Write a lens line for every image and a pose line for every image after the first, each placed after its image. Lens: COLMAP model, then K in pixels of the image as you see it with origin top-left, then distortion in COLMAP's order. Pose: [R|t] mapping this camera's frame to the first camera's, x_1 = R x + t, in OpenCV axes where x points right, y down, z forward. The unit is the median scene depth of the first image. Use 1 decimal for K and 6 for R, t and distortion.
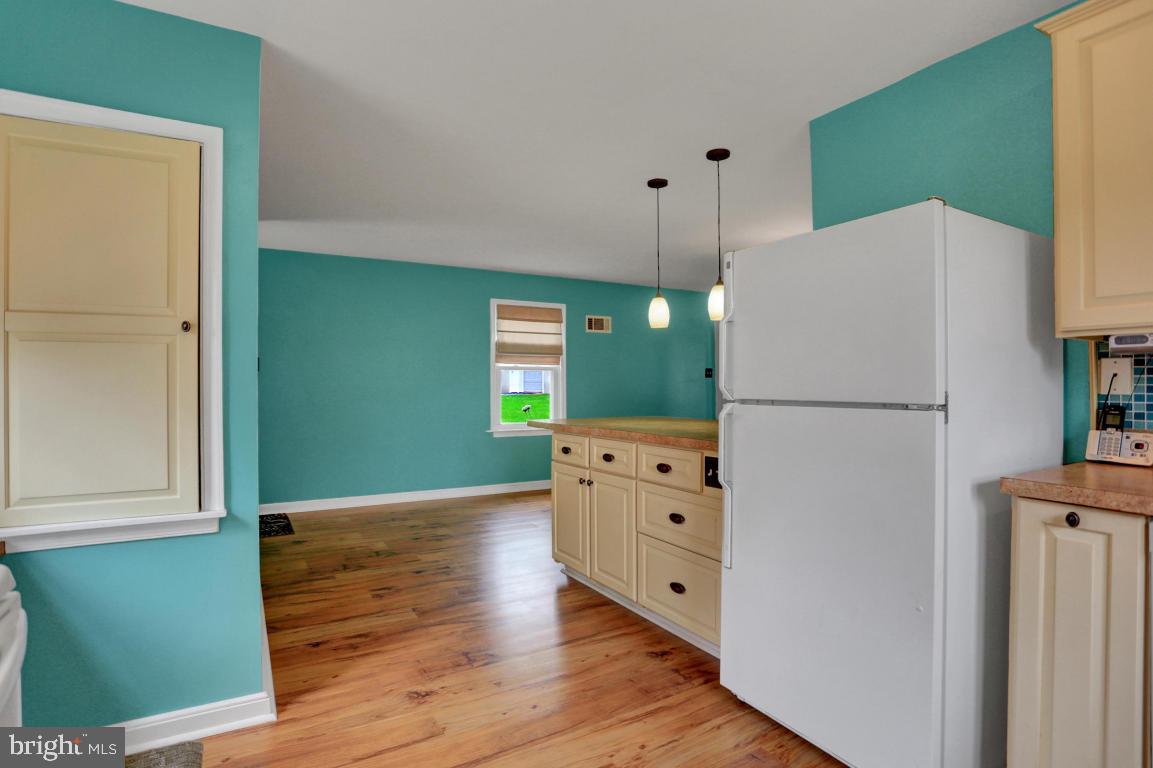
lens RADIAL K [[587.2, 0, 576.5], [0, 587.2, 384.0], [0, 0, 1]] dist [-0.000542, 0.000902]
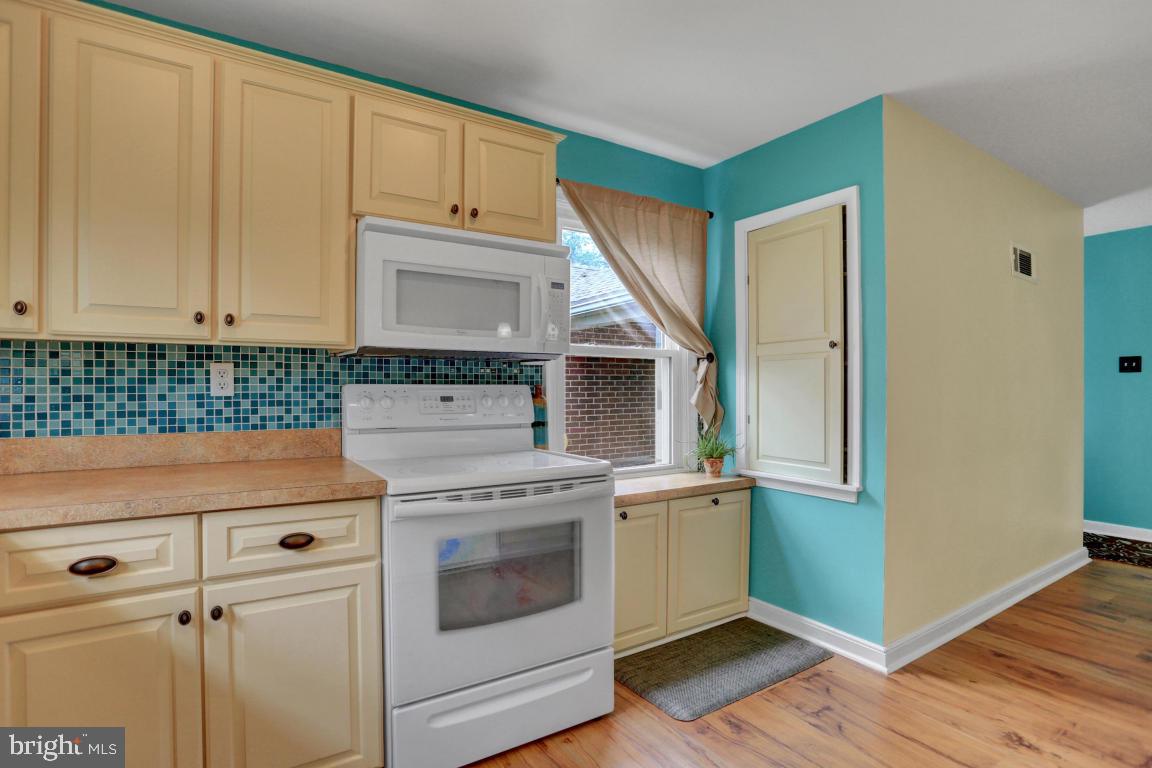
lens RADIAL K [[586.7, 0, 576.0], [0, 586.7, 384.0], [0, 0, 1]] dist [-0.000542, 0.000902]
pose [[0.066600, -0.006863, -0.997756, 0.493111], [0.004072, 0.999970, -0.006607, -0.000494], [0.997771, -0.003623, 0.066626, 0.245488]]
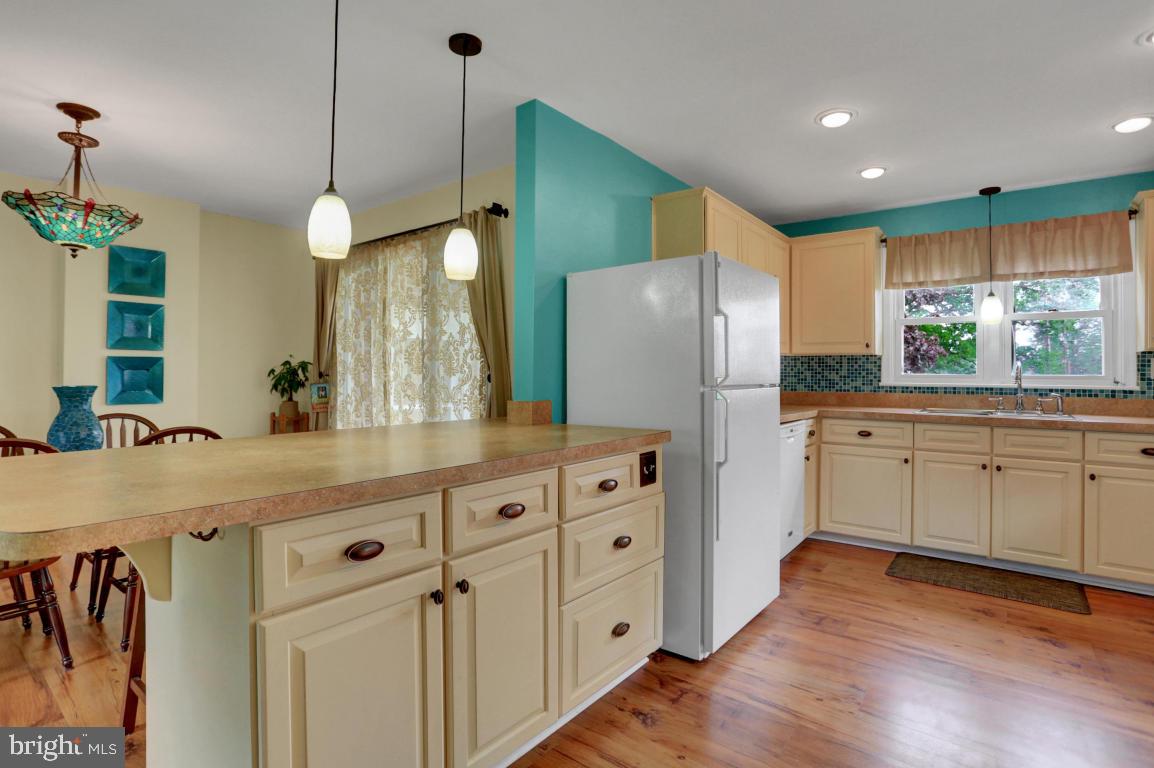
lens RADIAL K [[575.4, 0, 577.8], [0, 575.4, 373.2], [0, 0, 1]] dist [-0.022226, 0.000550]
pose [[-0.381943, -0.001311, 0.924185, -0.529883], [-0.006876, 0.999975, -0.001424, 0.004020], [-0.924160, -0.006899, -0.381942, 1.382981]]
